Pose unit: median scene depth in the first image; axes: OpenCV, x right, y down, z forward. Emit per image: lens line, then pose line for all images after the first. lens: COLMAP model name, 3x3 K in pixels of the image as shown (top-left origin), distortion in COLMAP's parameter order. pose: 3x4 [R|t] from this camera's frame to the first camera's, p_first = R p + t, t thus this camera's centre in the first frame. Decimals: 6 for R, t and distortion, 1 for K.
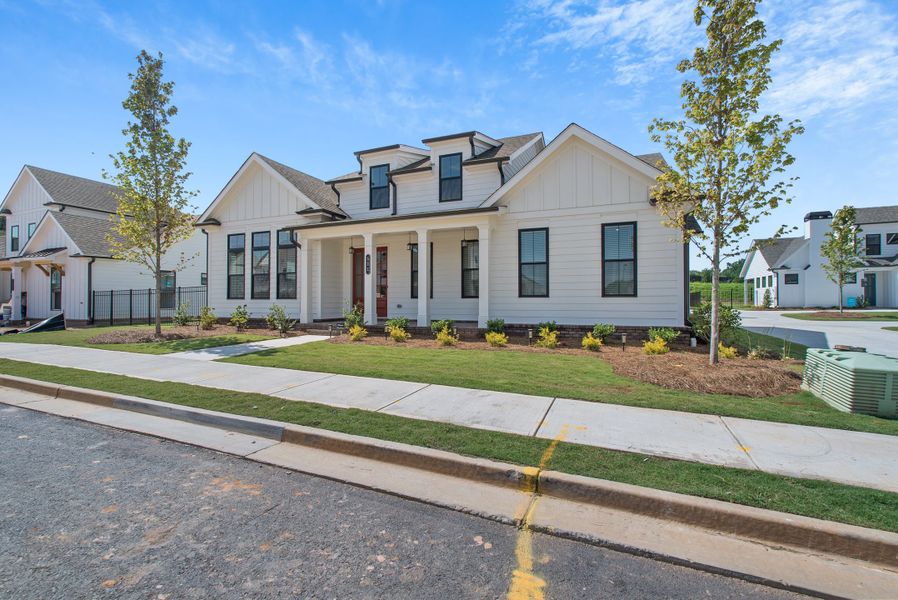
lens RADIAL K [[379.5, 0, 449.0], [0, 379.5, 300.0], [0, 0, 1]] dist [-0.000978, -0.000072]
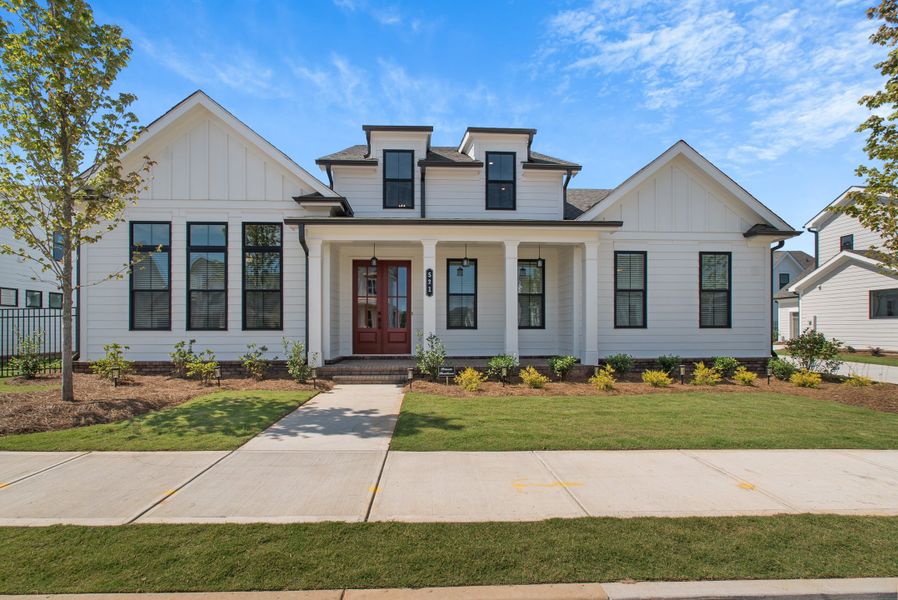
lens RADIAL K [[427.0, 0, 445.9], [0, 427.0, 320.4], [0, 0, 1]] dist [-0.002170, -0.000784]
pose [[0.908856, 0.010711, 0.416972, -0.477058], [-0.000360, 0.999690, -0.024894, -0.000748], [-0.417109, 0.022475, 0.908578, 0.223193]]
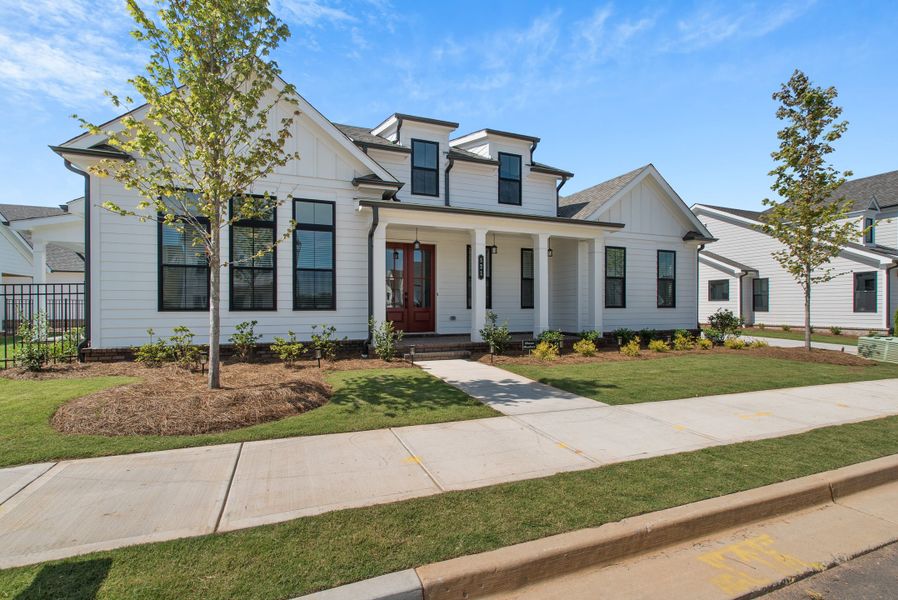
lens RADIAL K [[416.8, 0, 454.7], [0, 416.8, 298.5], [0, 0, 1]] dist [-0.000959, -0.000046]
pose [[0.719805, 0.017629, 0.693953, -0.790702], [0.001928, 0.999623, -0.027395, -0.001971], [-0.694174, 0.021057, 0.719499, 0.362852]]
